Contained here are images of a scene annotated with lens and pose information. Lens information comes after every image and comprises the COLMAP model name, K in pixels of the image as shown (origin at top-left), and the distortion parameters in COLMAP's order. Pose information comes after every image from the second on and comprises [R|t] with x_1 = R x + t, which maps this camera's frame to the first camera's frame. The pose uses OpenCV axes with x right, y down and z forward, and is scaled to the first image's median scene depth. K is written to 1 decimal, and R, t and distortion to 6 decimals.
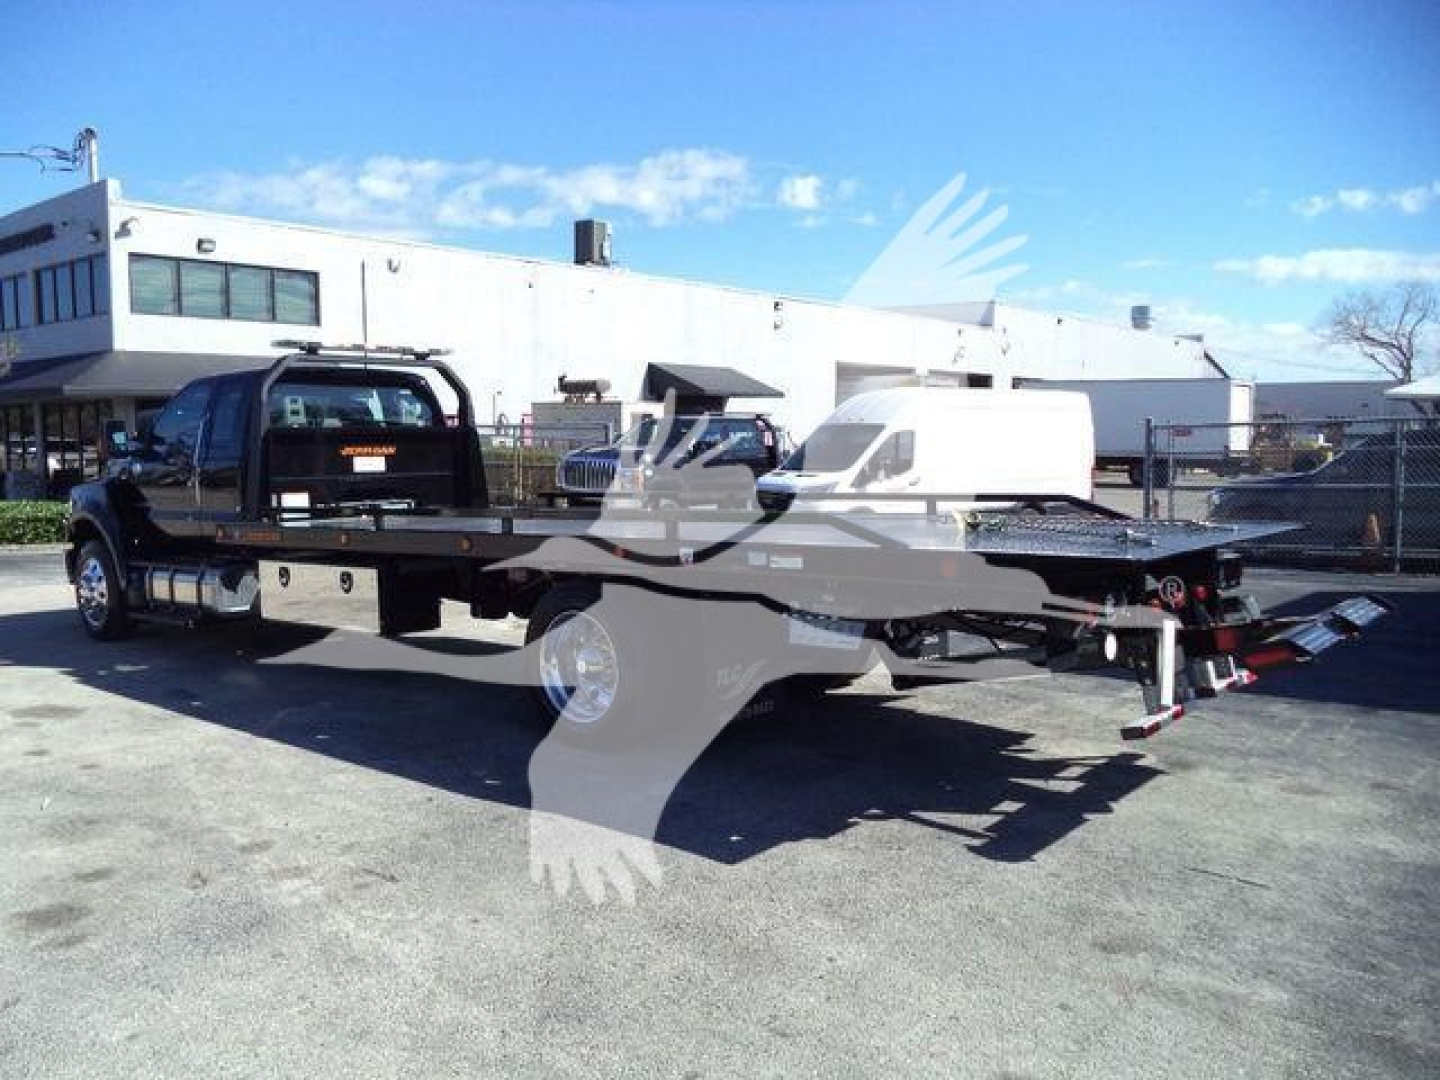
lens RADIAL K [[1201.0, 0, 743.7], [0, 1201.0, 532.8], [0, 0, 1]] dist [-0.045559, 0.016351]
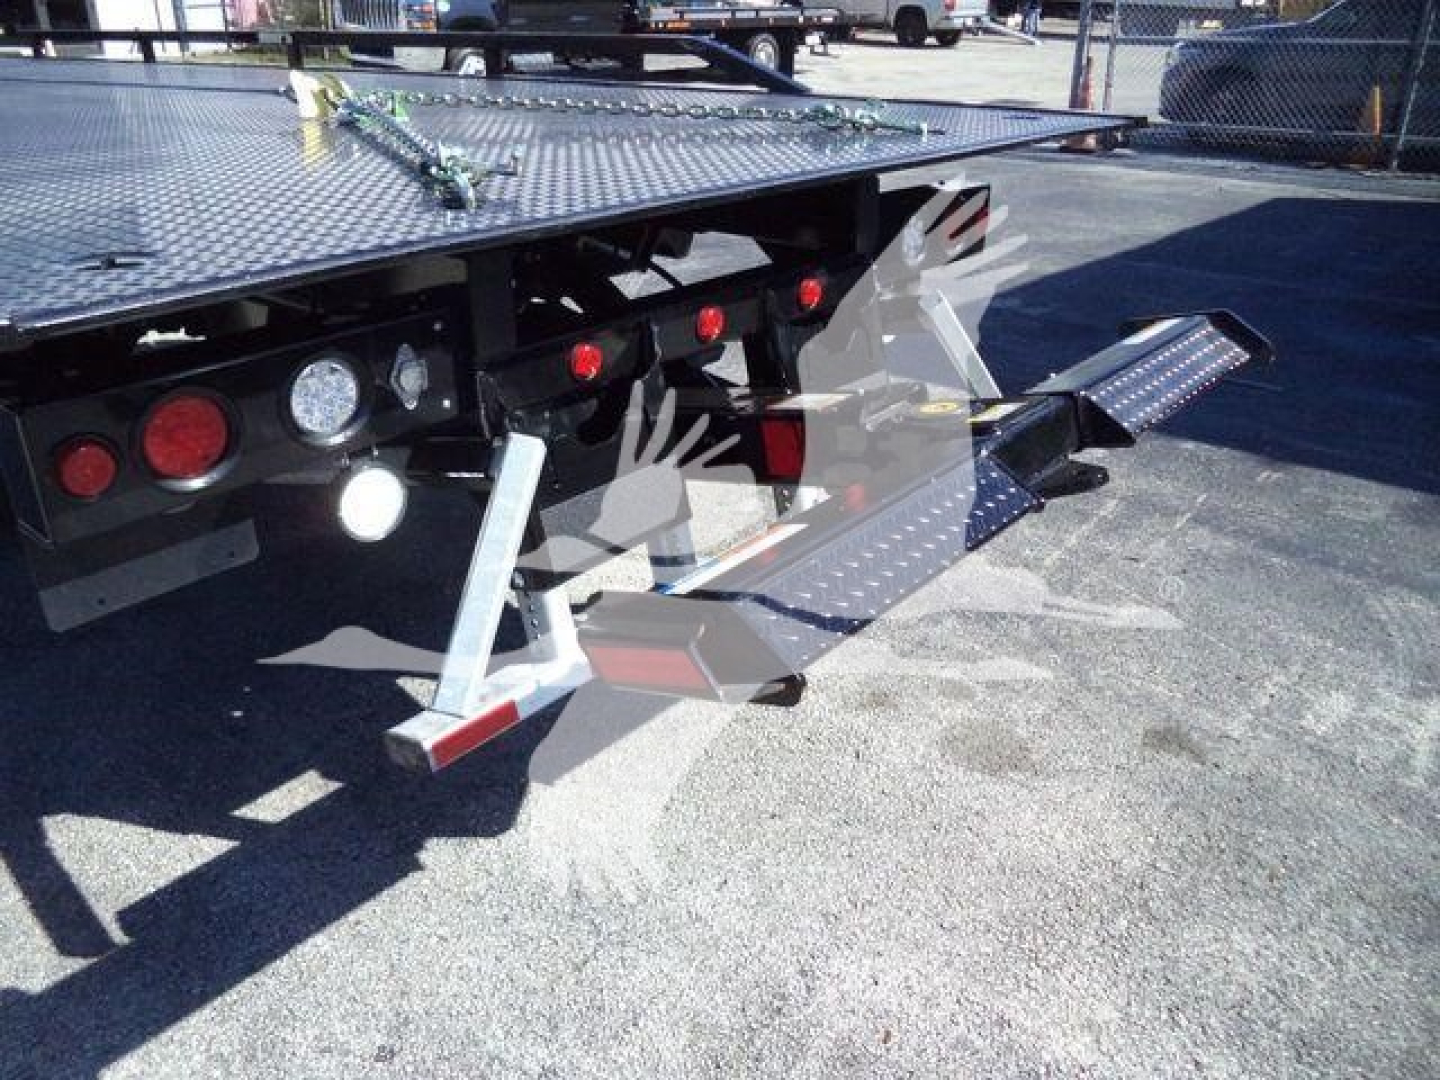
lens RADIAL K [[1186.5, 0, 752.6], [0, 1186.5, 530.6], [0, 0, 1]] dist [-0.030747, 0.001599]
pose [[0.999822, 0.014953, 0.011466, 0.098083], [-0.018037, 0.935538, 0.352764, -0.004970], [-0.005452, -0.352908, 0.935642, 0.159142]]
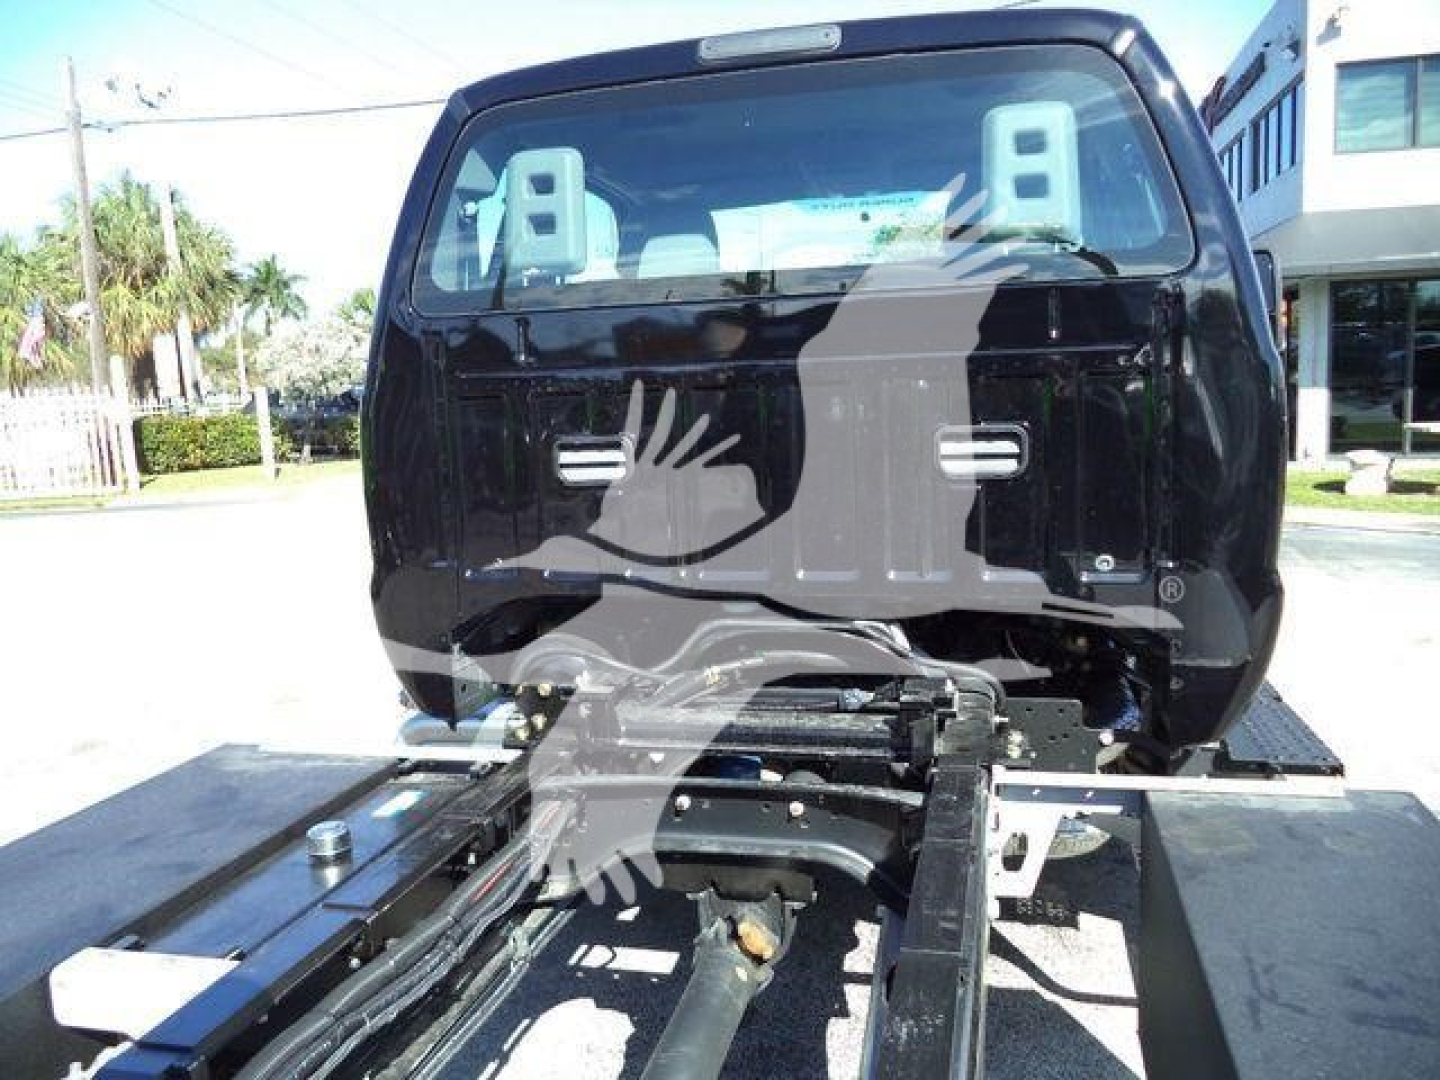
lens RADIAL K [[1171.9, 0, 713.5], [0, 1171.9, 537.1], [0, 0, 1]] dist [-0.034529, 0.011809]
pose [[0.418092, 0.116410, -0.900915, -0.038423], [-0.039179, 0.993143, 0.110145, -0.025374], [0.907560, -0.010754, 0.419785, 0.393540]]
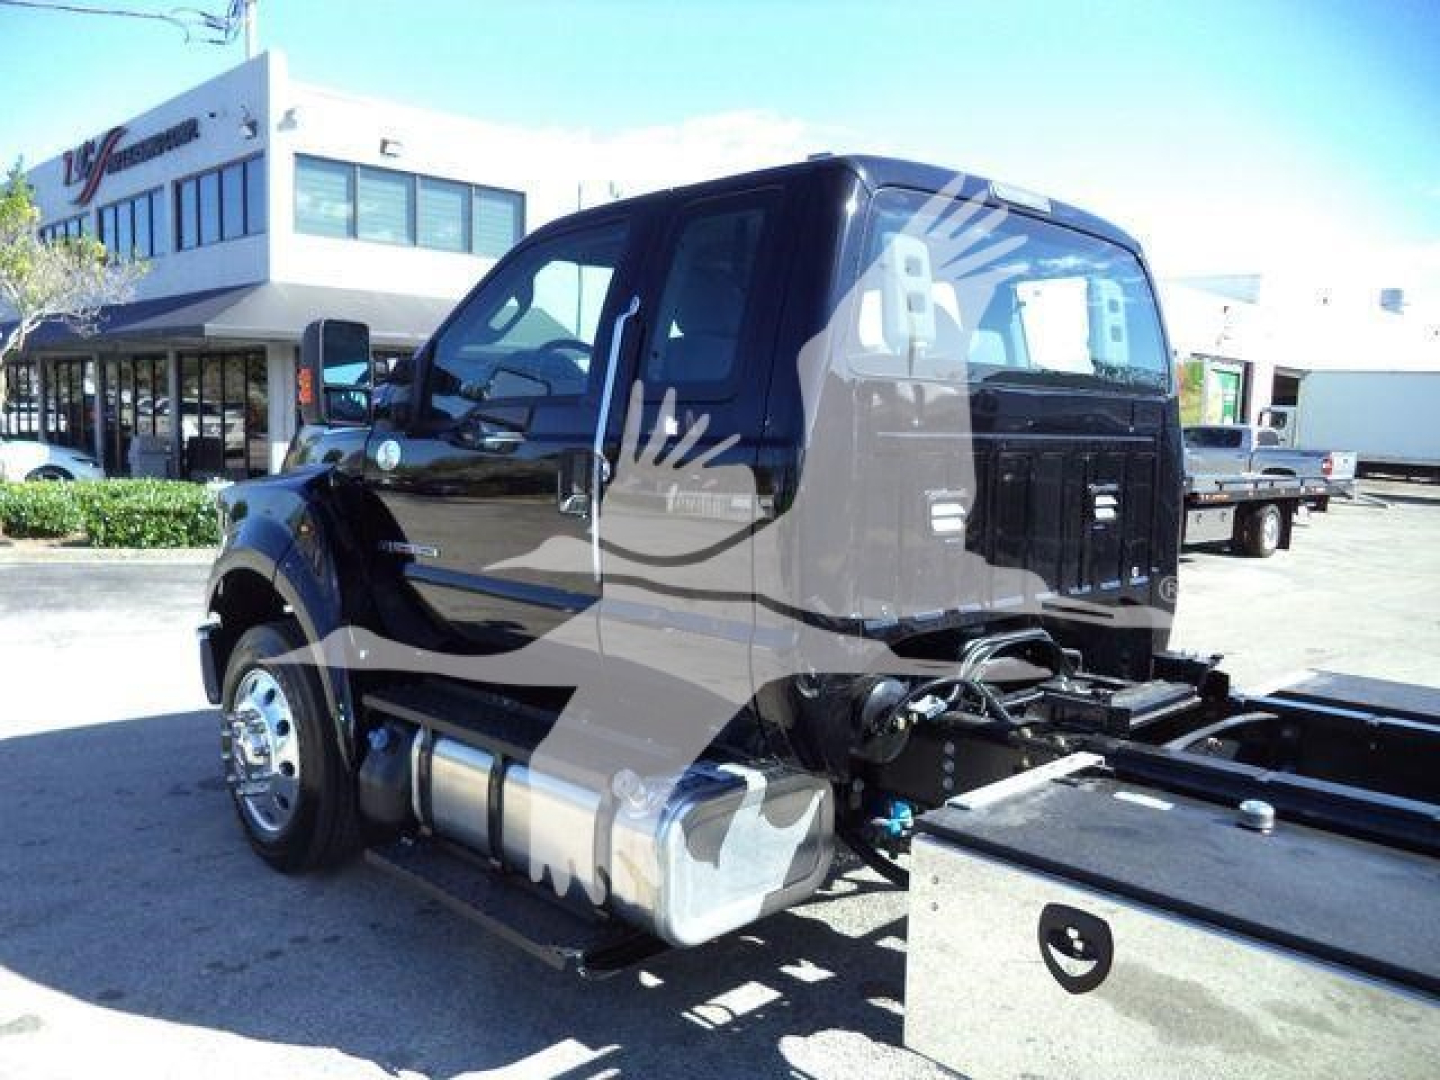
lens RADIAL K [[1171.9, 0, 713.5], [0, 1171.9, 537.1], [0, 0, 1]] dist [-0.034529, 0.011809]
pose [[0.993711, 0.043204, -0.103303, -0.167312], [-0.041340, 0.998943, 0.020122, -0.018074], [0.104063, -0.015725, 0.994446, 0.290145]]
